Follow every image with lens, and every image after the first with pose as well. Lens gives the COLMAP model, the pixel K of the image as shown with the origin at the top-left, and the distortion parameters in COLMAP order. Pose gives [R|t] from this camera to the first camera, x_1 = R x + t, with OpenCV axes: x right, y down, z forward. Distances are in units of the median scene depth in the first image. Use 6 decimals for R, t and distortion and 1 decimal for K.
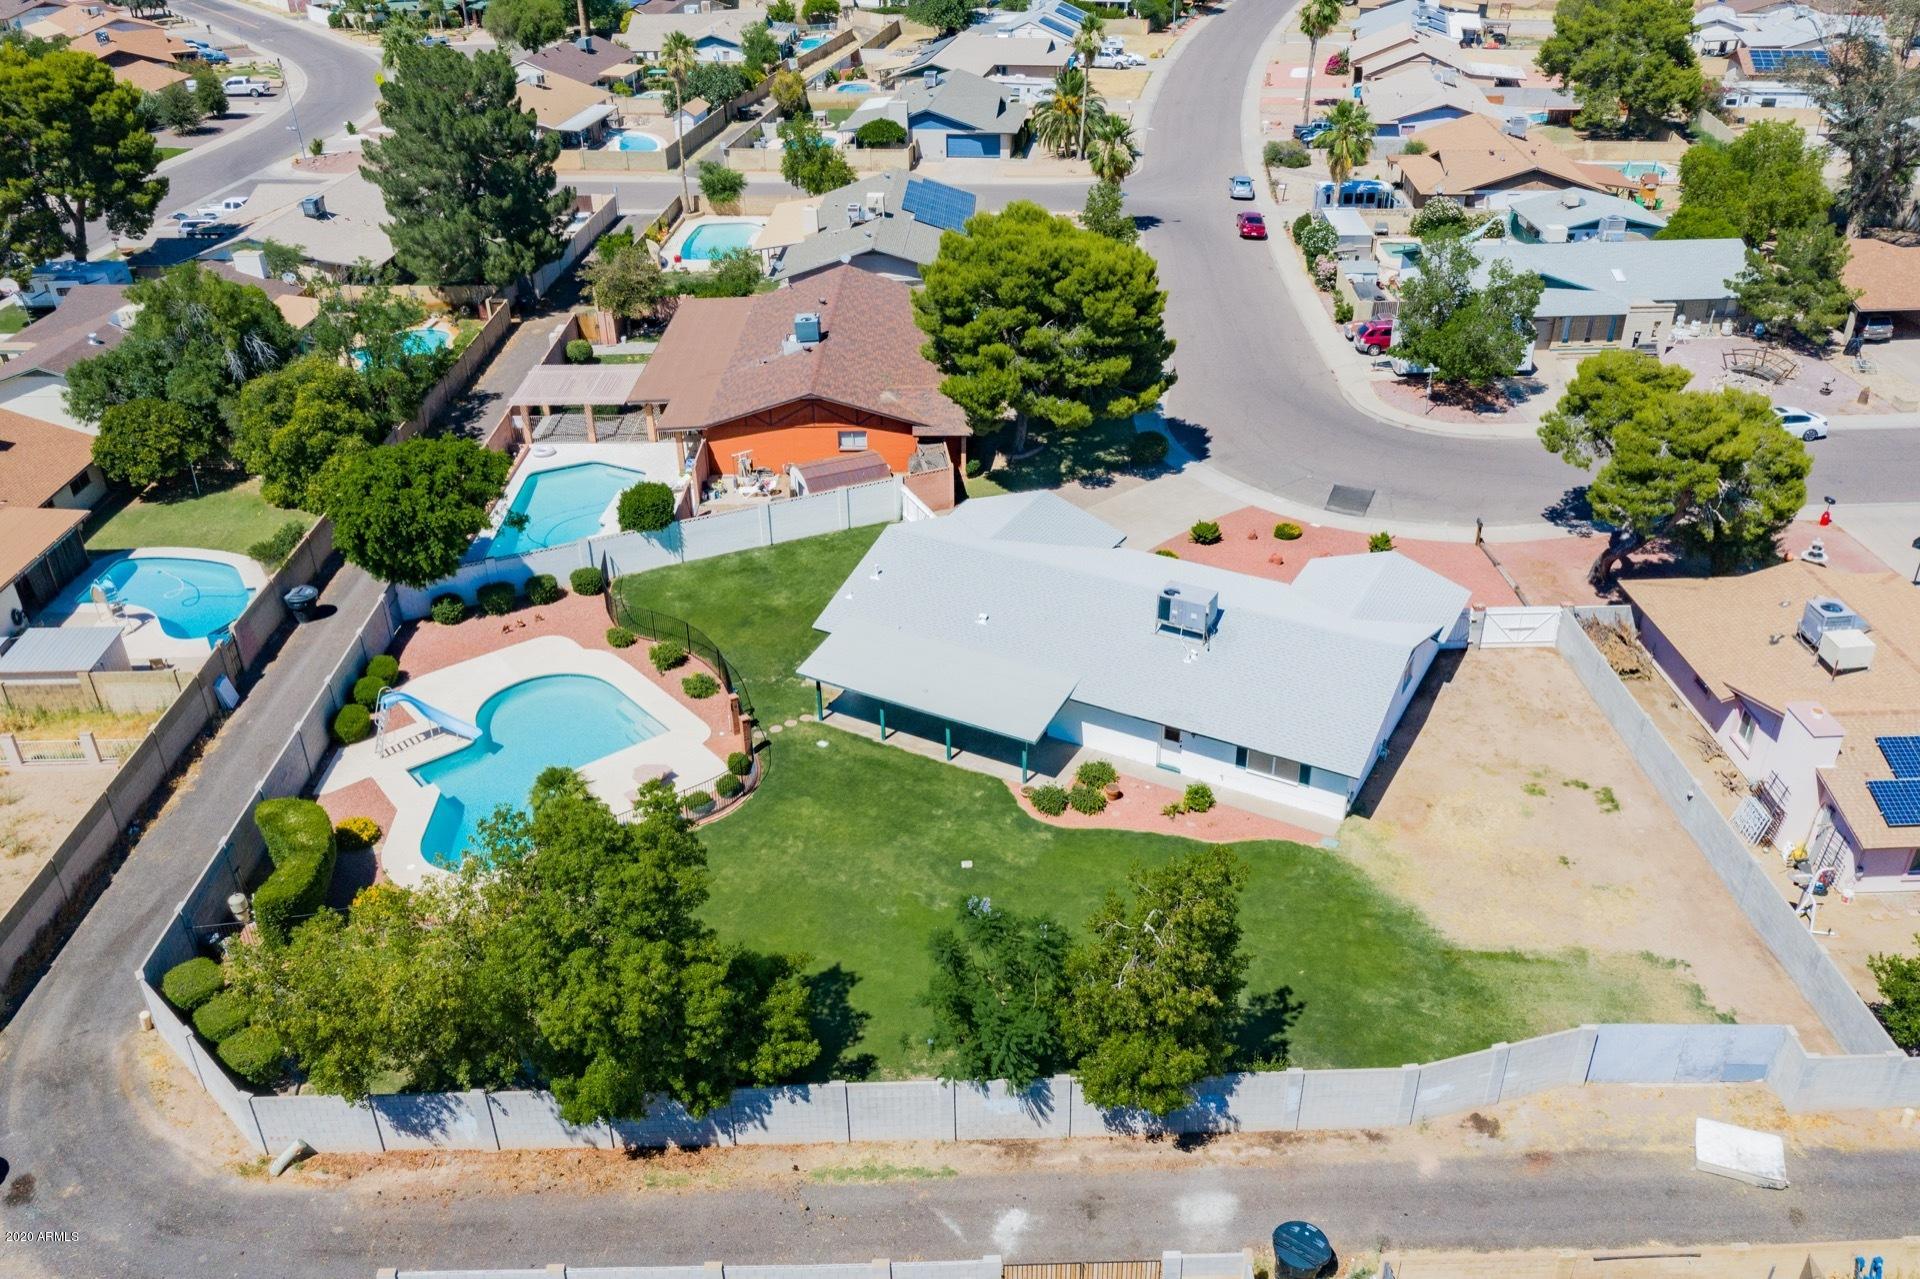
lens RADIAL K [[1519.0, 0, 950.8], [0, 1519.0, 629.8], [0, 0, 1]] dist [-0.003248, 0.018284]
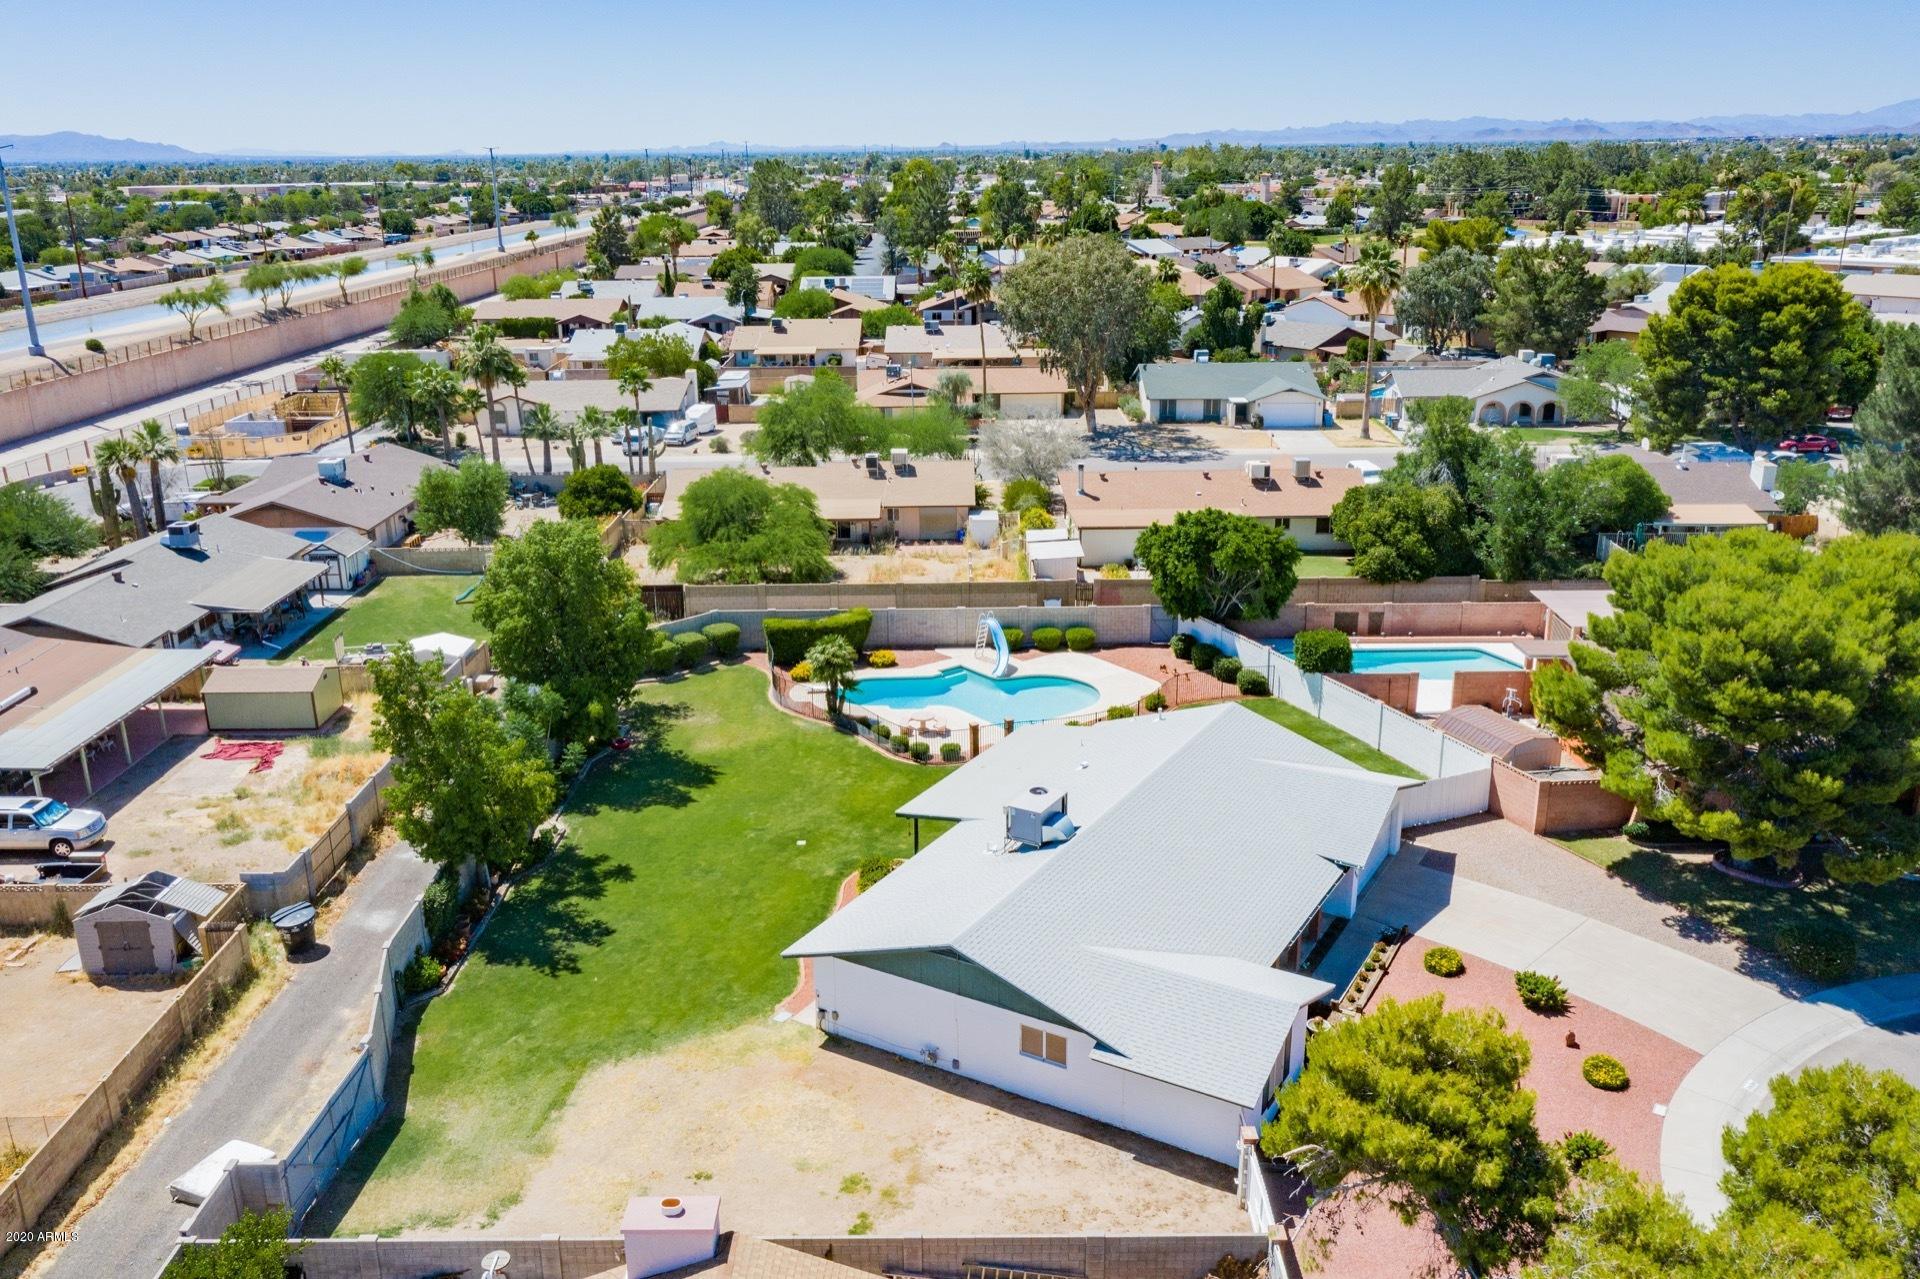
lens RADIAL K [[1519.0, 0, 957.8], [0, 1519.0, 610.2], [0, 0, 1]] dist [-0.003248, 0.018284]
pose [[-0.015220, 0.307139, -0.951543, 0.716601], [-0.485424, 0.829711, 0.275579, -0.249587], [0.874146, 0.466096, 0.136465, 0.592882]]
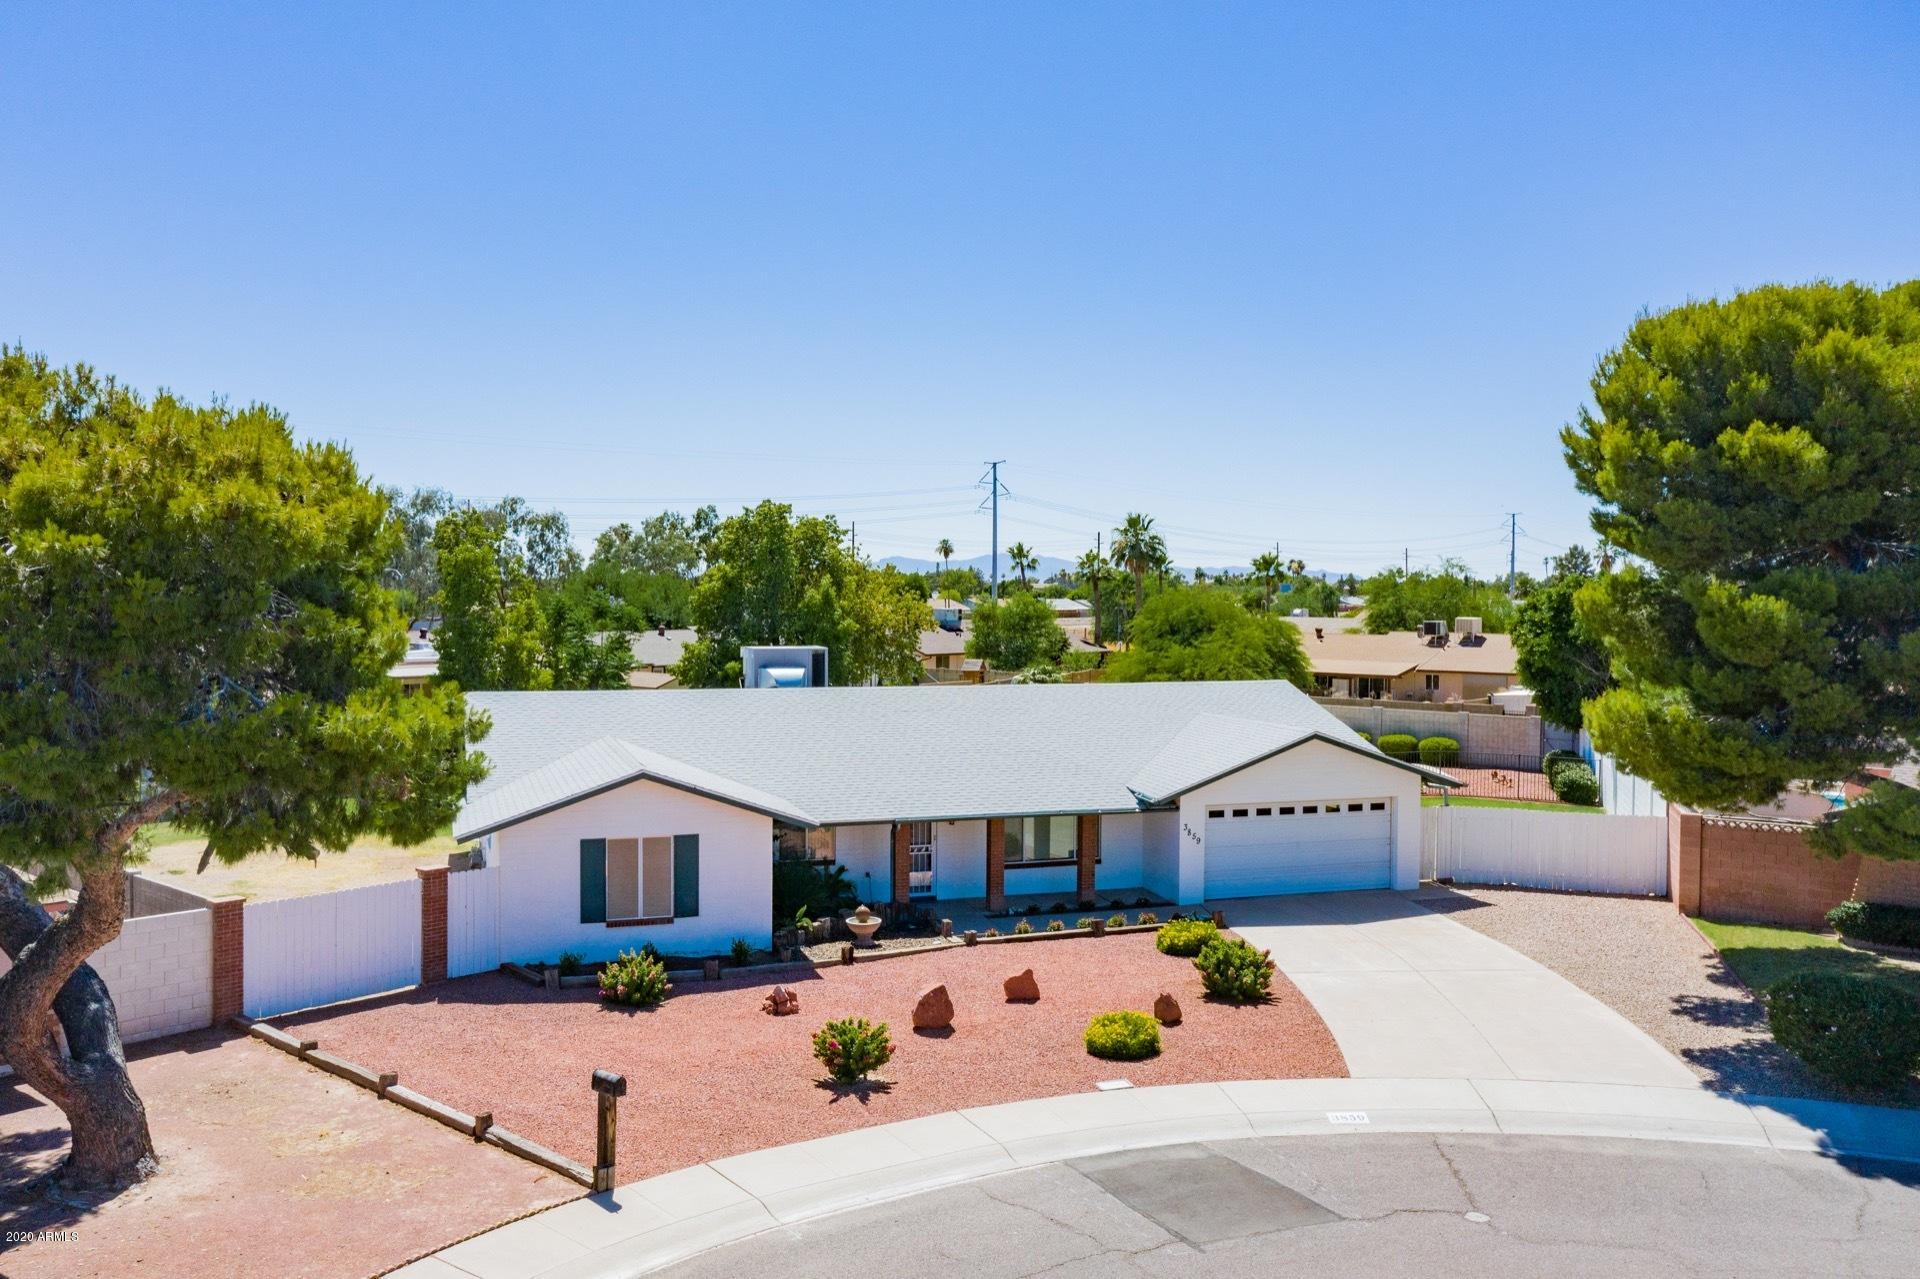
lens RADIAL K [[1519.0, 0, 951.1], [0, 1519.0, 620.1], [0, 0, 1]] dist [-0.003248, 0.018284]
pose [[-0.668684, 0.034590, -0.742742, 0.472694], [-0.360477, 0.858593, 0.364519, -0.241478], [0.650322, 0.511490, -0.561658, 1.081169]]
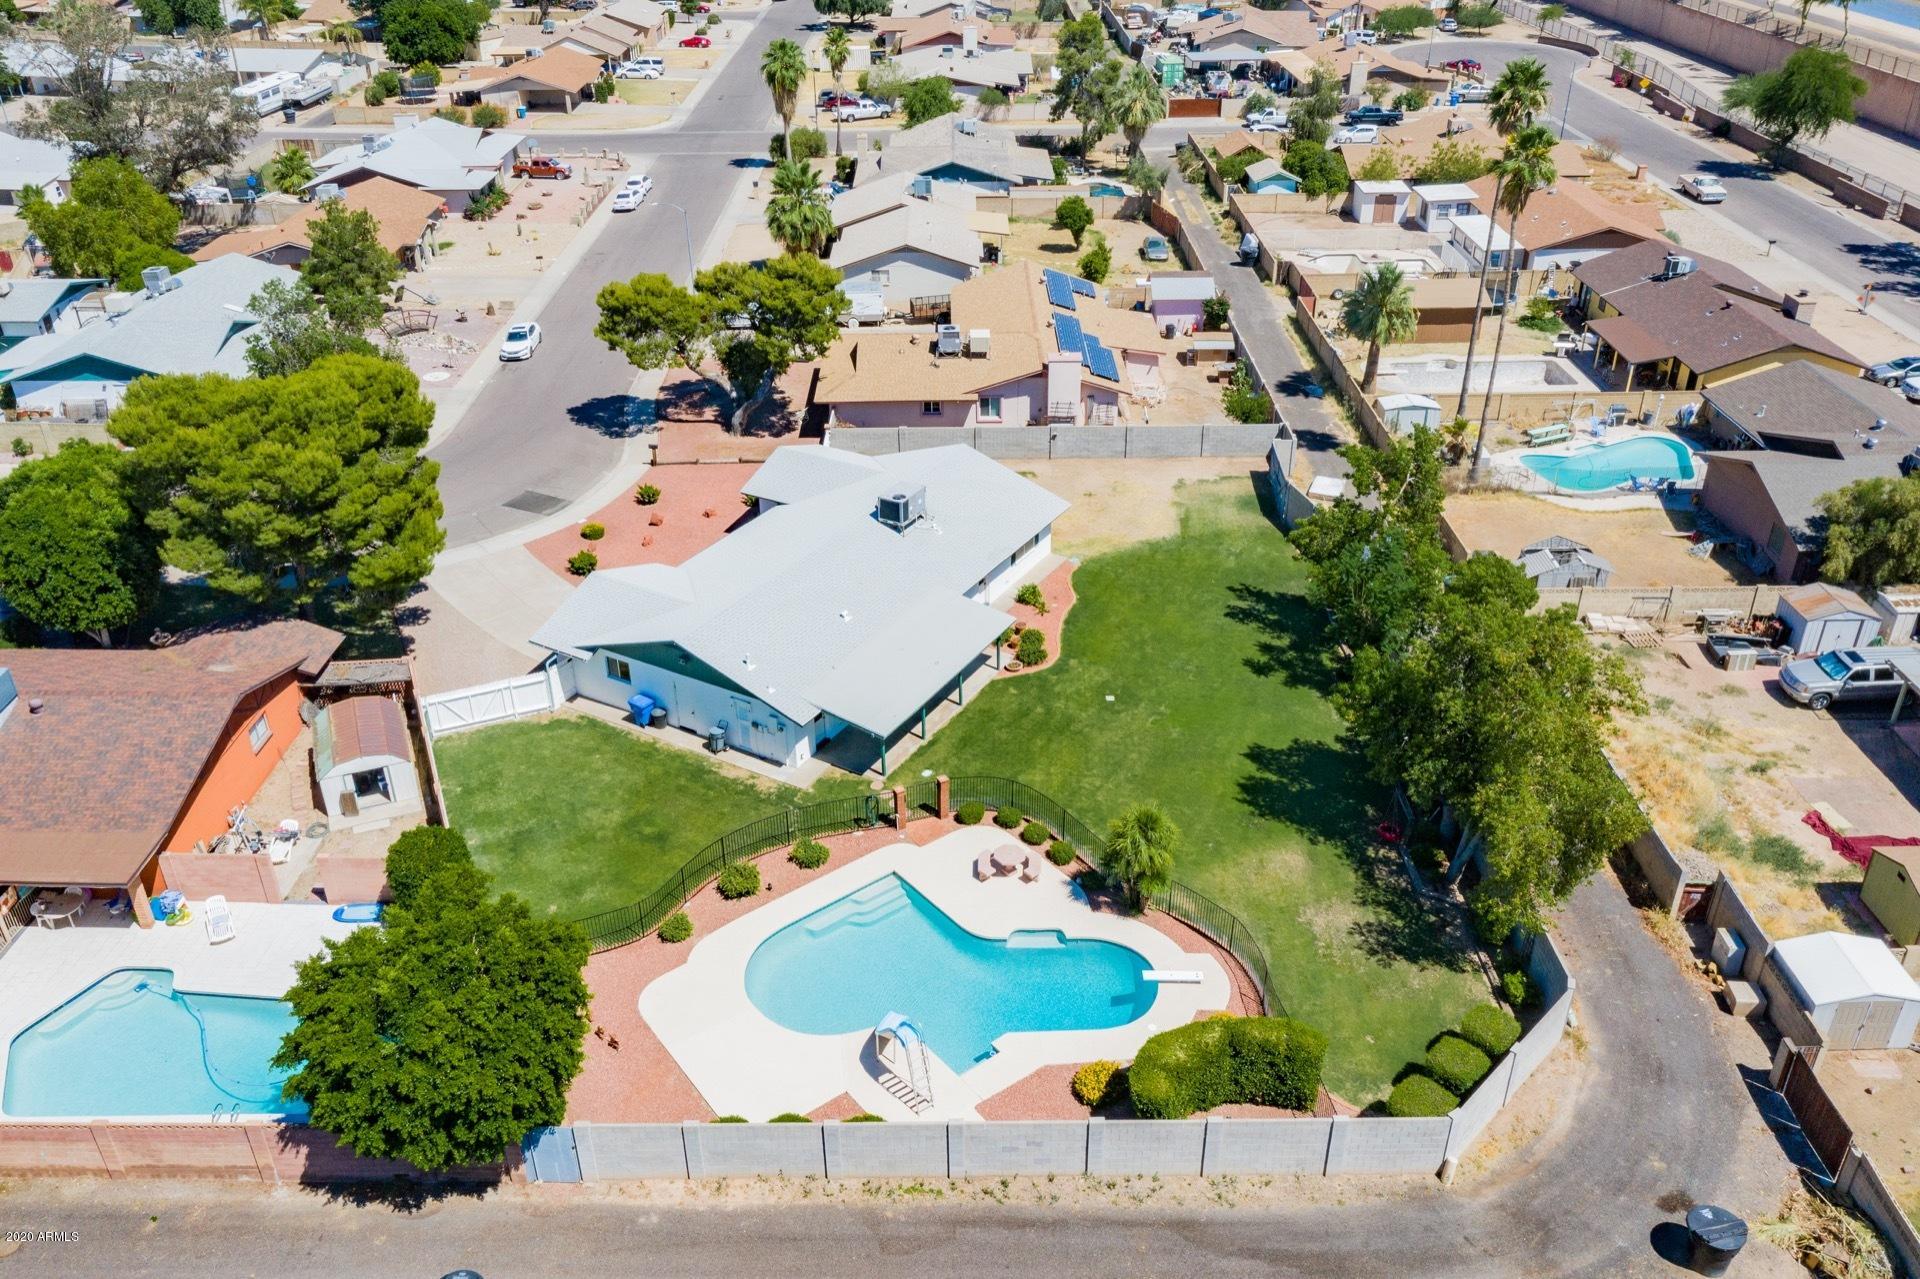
lens RADIAL K [[1519.0, 0, 955.8], [0, 1519.0, 620.8], [0, 0, 1]] dist [-0.003248, 0.018284]
pose [[0.017149, -0.471934, 0.881467, -0.708297], [0.504473, 0.765241, 0.399893, -0.302290], [-0.863257, 0.437818, 0.251201, 0.530633]]
